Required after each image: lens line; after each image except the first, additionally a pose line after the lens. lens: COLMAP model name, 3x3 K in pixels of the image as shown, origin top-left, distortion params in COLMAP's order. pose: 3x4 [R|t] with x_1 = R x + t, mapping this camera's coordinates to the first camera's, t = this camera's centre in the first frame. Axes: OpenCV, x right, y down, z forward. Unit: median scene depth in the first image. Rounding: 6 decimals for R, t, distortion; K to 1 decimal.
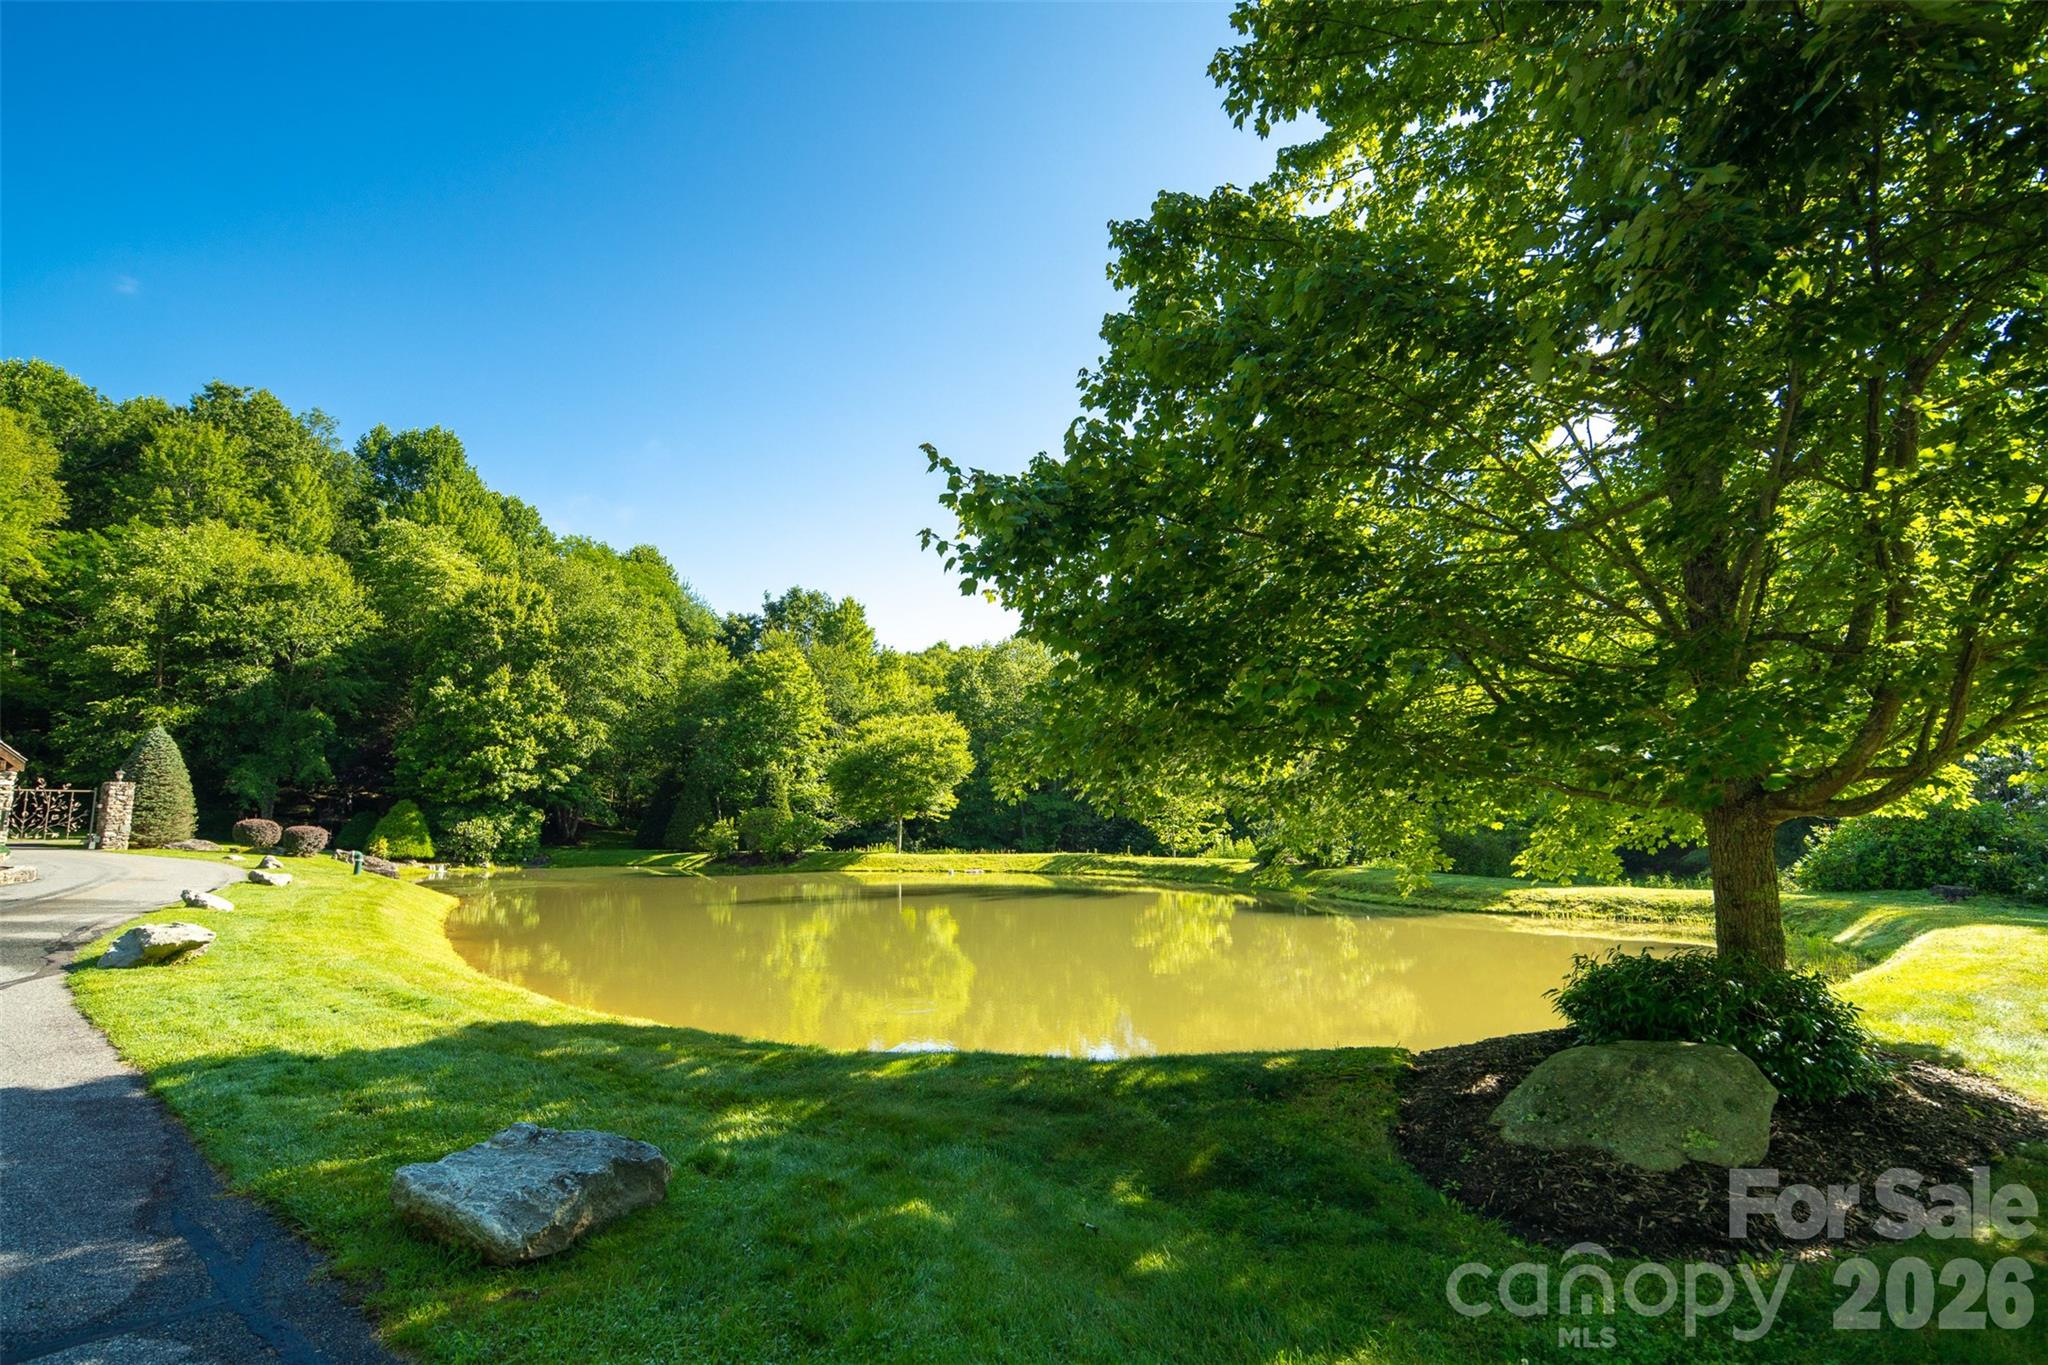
lens RADIAL K [[1005.5, 0, 1024.0], [0, 1005.5, 682.5], [0, 0, 1]] dist [0.017868, -0.009600]
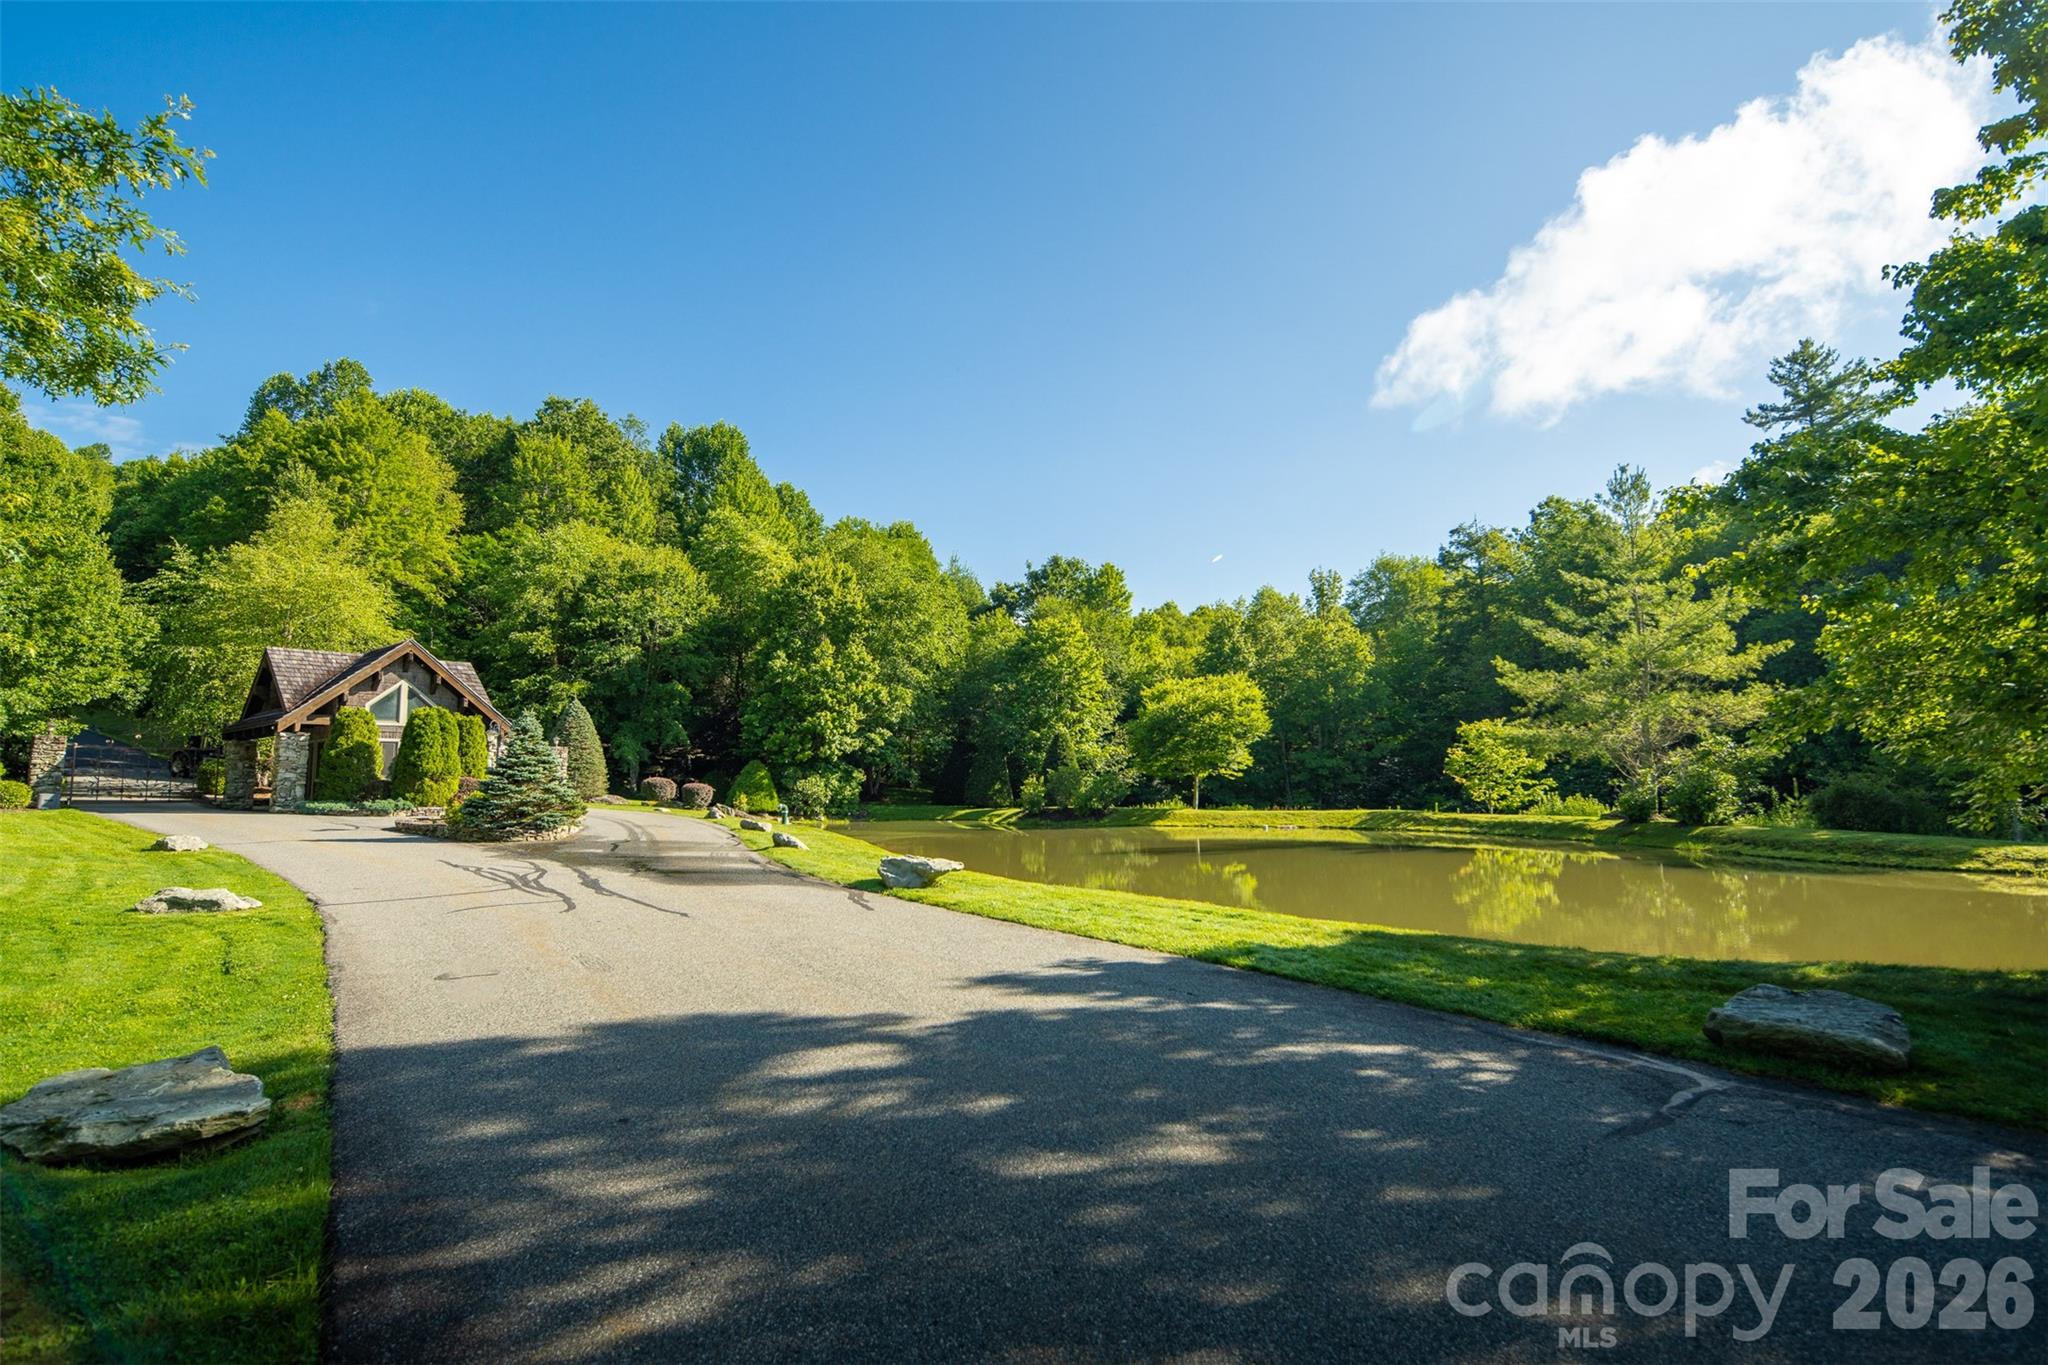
lens RADIAL K [[1005.5, 0, 1024.0], [0, 1005.5, 682.5], [0, 0, 1]] dist [0.017868, -0.009600]
pose [[0.982338, -0.020585, -0.185978, -0.101229], [0.027984, 0.998914, 0.037245, -0.004492], [0.185010, -0.041791, 0.981848, -0.043385]]
